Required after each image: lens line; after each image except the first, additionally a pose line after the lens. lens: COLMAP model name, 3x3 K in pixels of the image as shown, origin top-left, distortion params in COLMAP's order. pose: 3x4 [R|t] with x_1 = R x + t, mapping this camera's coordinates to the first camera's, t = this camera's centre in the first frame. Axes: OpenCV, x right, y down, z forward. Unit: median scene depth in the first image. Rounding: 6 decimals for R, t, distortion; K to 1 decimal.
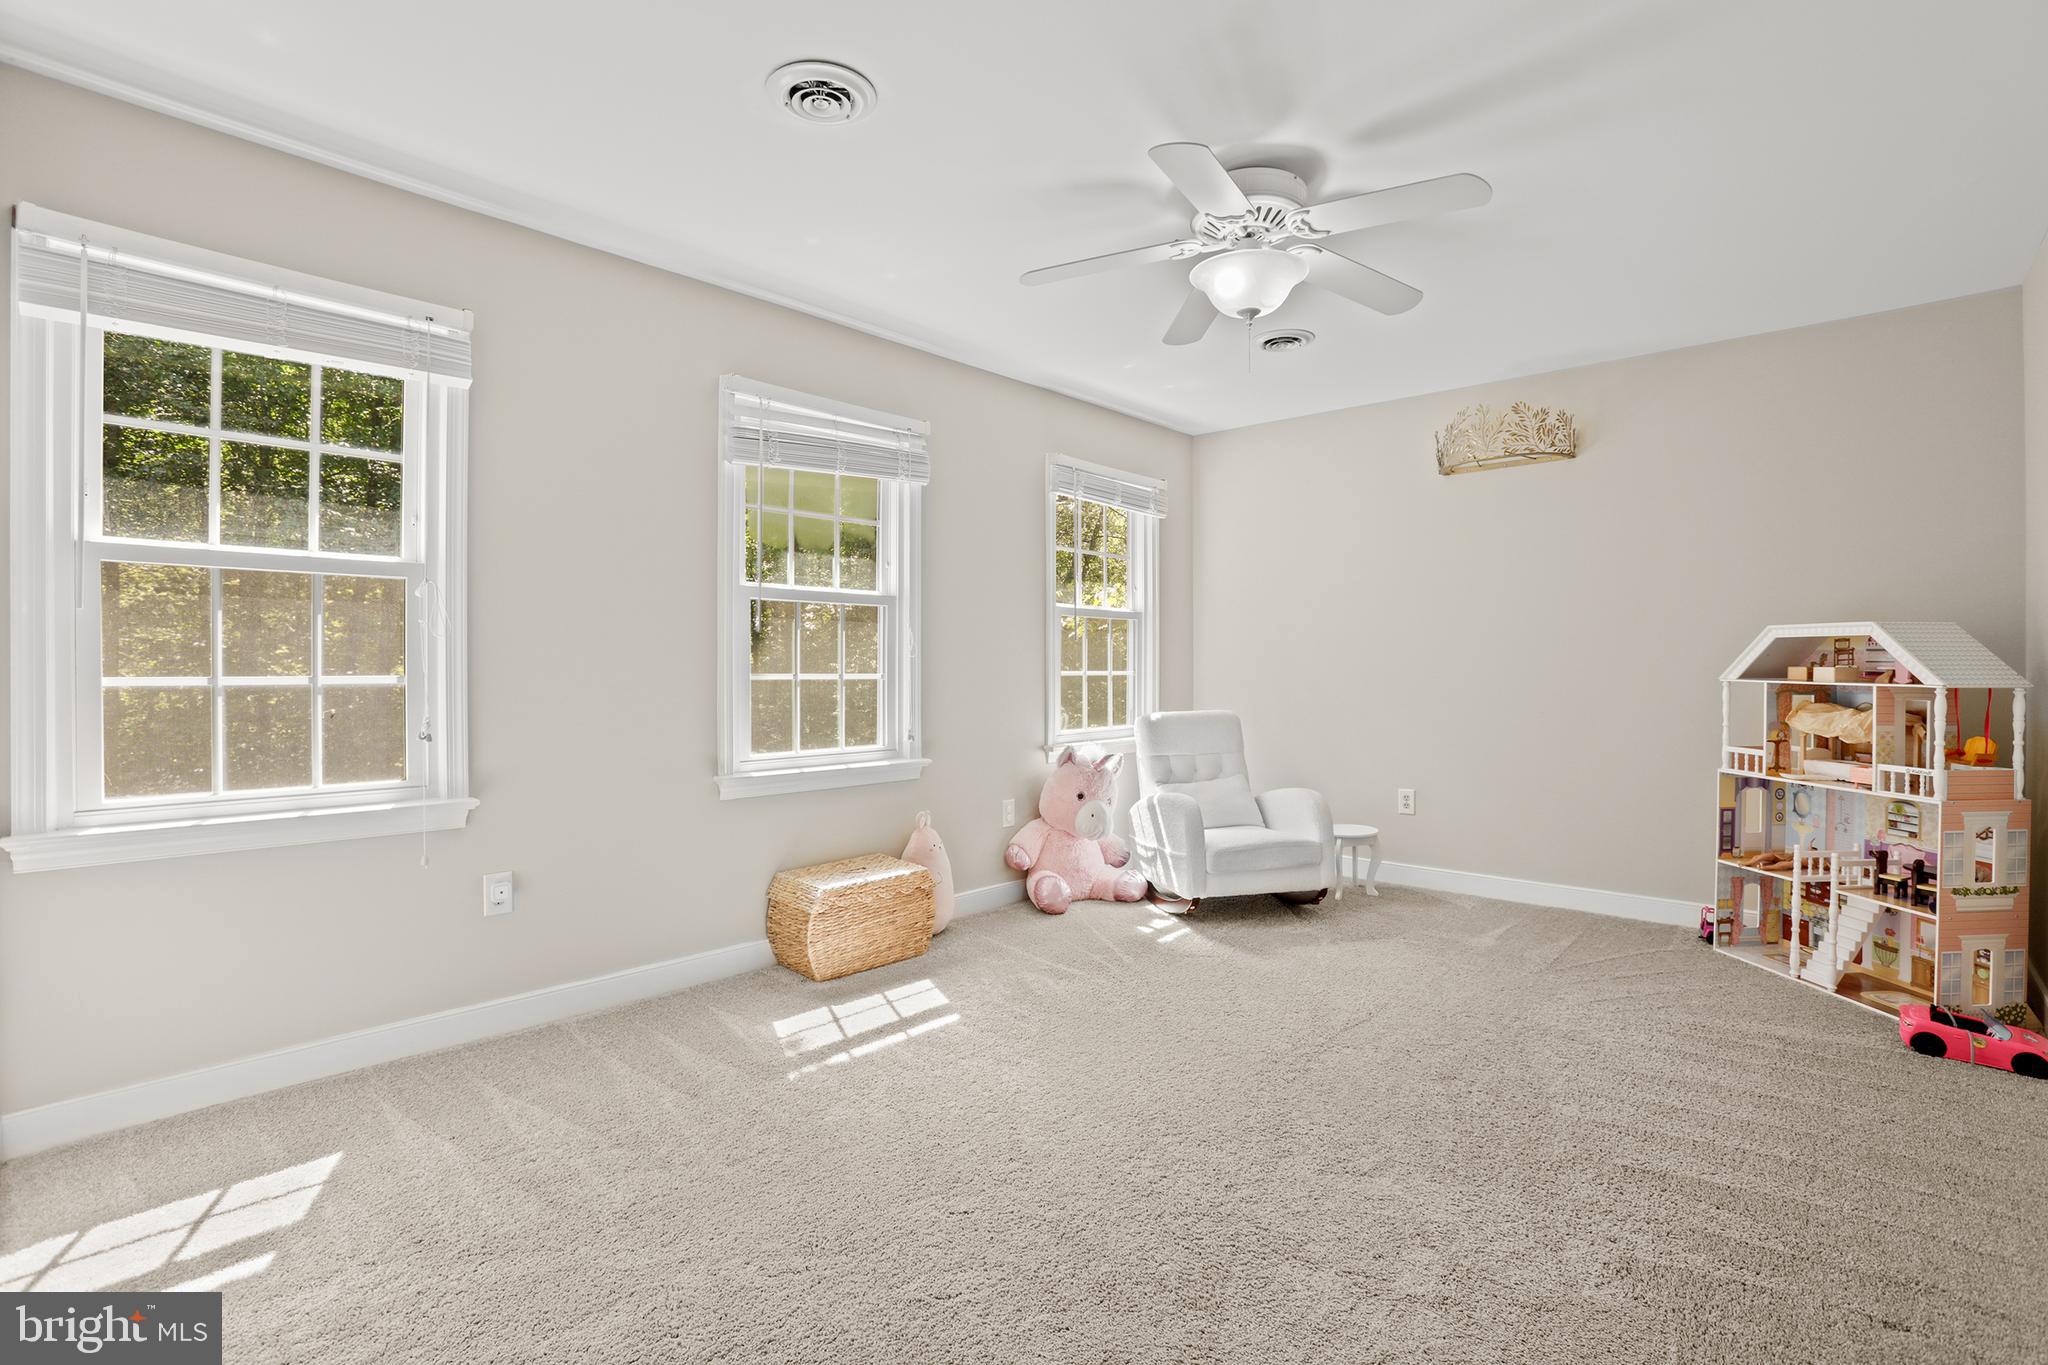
lens RADIAL K [[947.0, 0, 1006.3], [0, 947.0, 676.1], [0, 0, 1]] dist [-0.050255, 0.017300]
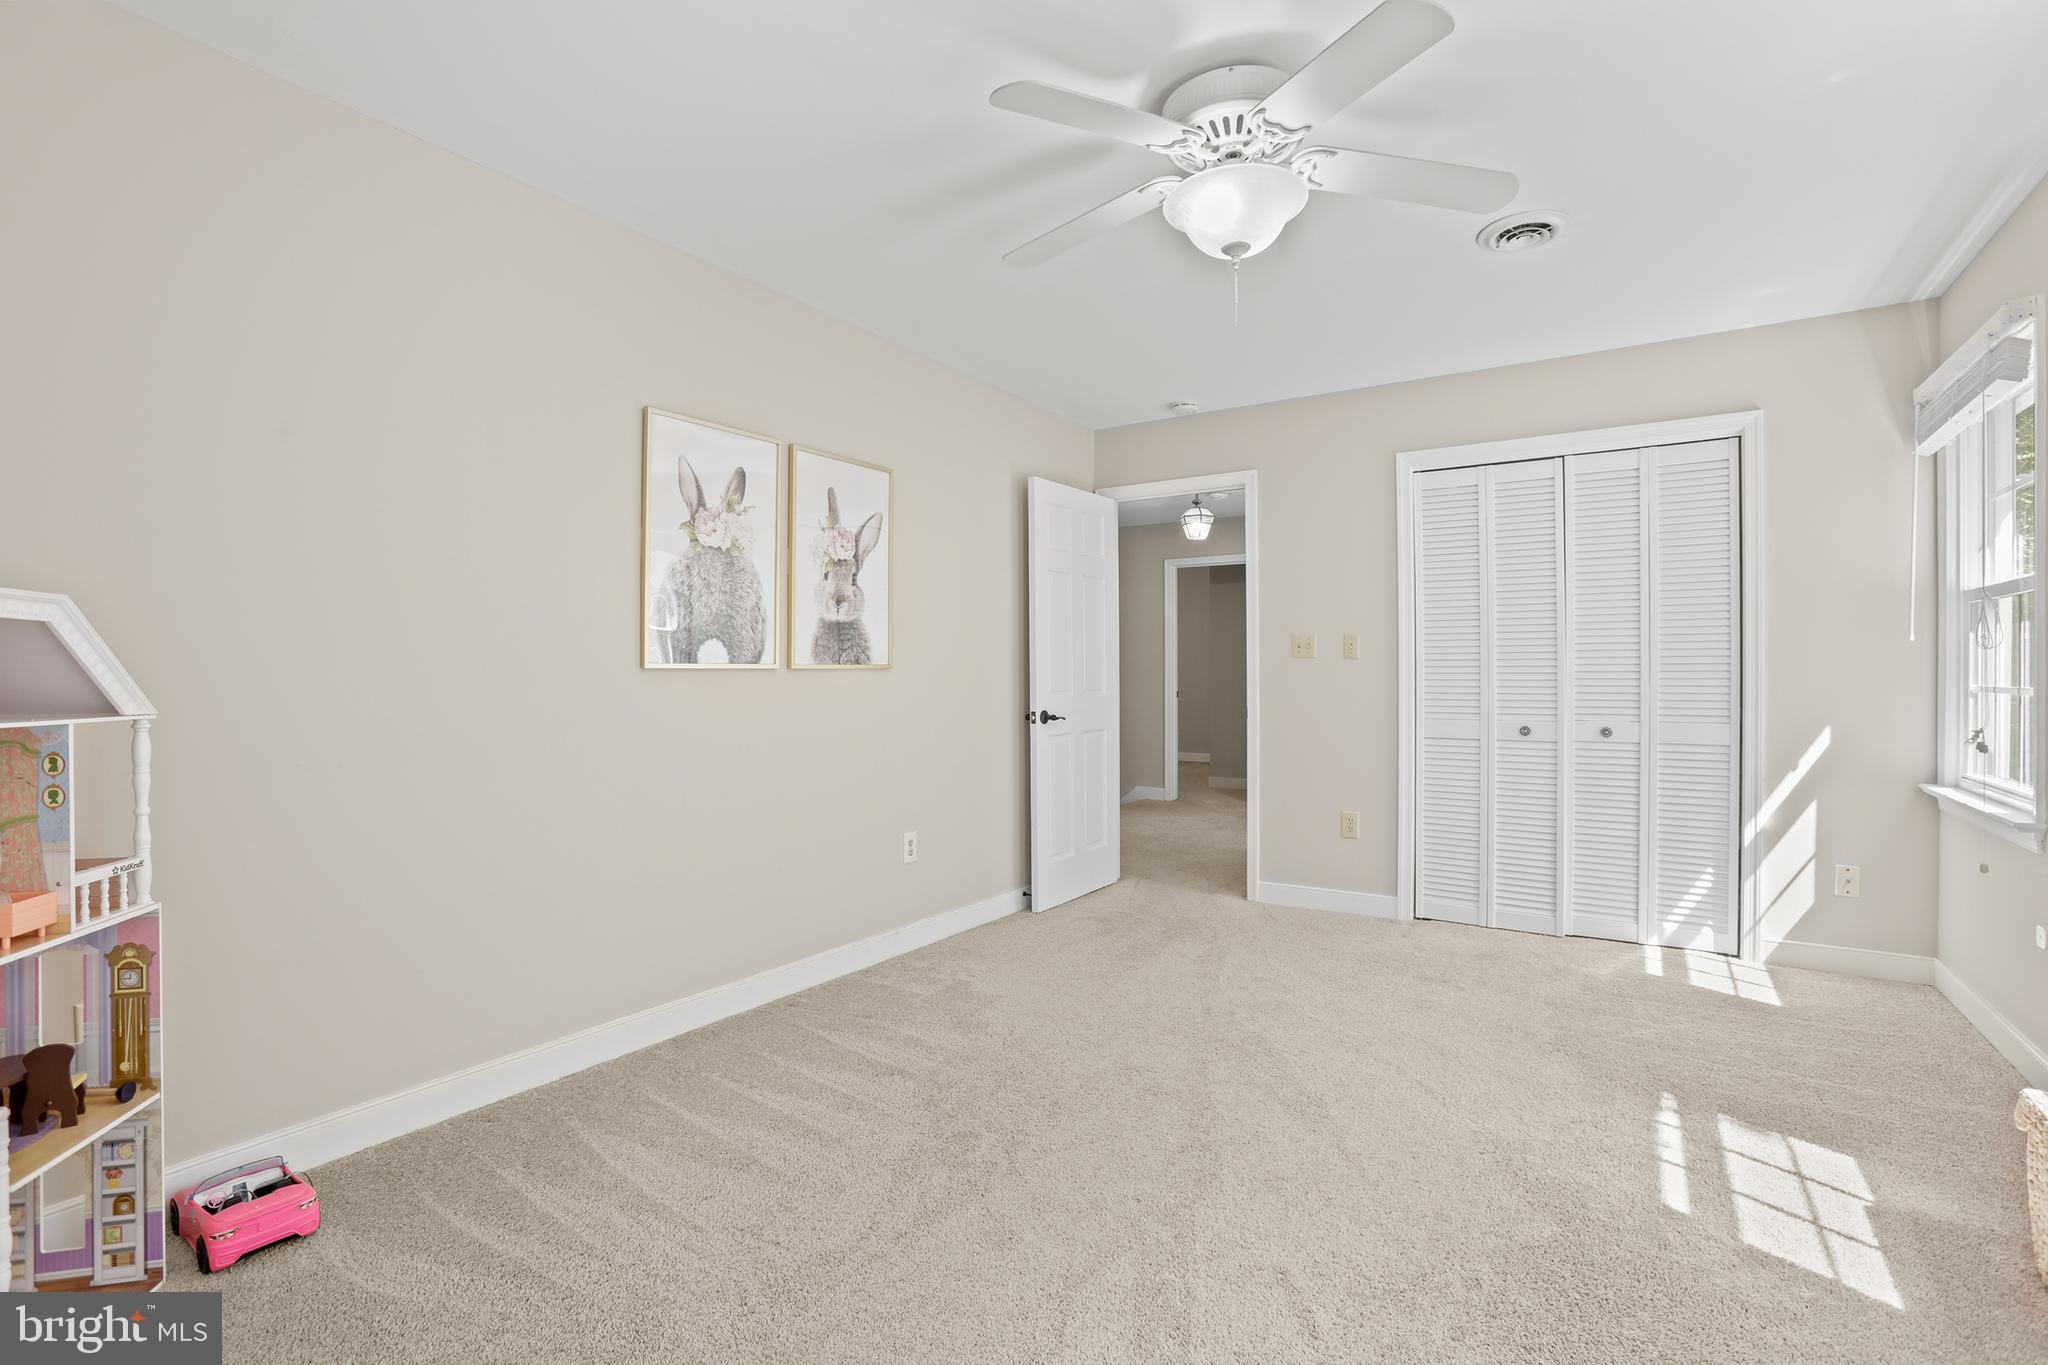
lens RADIAL K [[950.6, 0, 1017.4], [0, 950.6, 692.4], [0, 0, 1]] dist [-0.044479, 0.000395]
pose [[-0.986526, 0.001724, -0.163596, 0.541697], [-0.002770, 0.999625, 0.027237, -0.020731], [0.163582, 0.027323, -0.986151, 1.639837]]
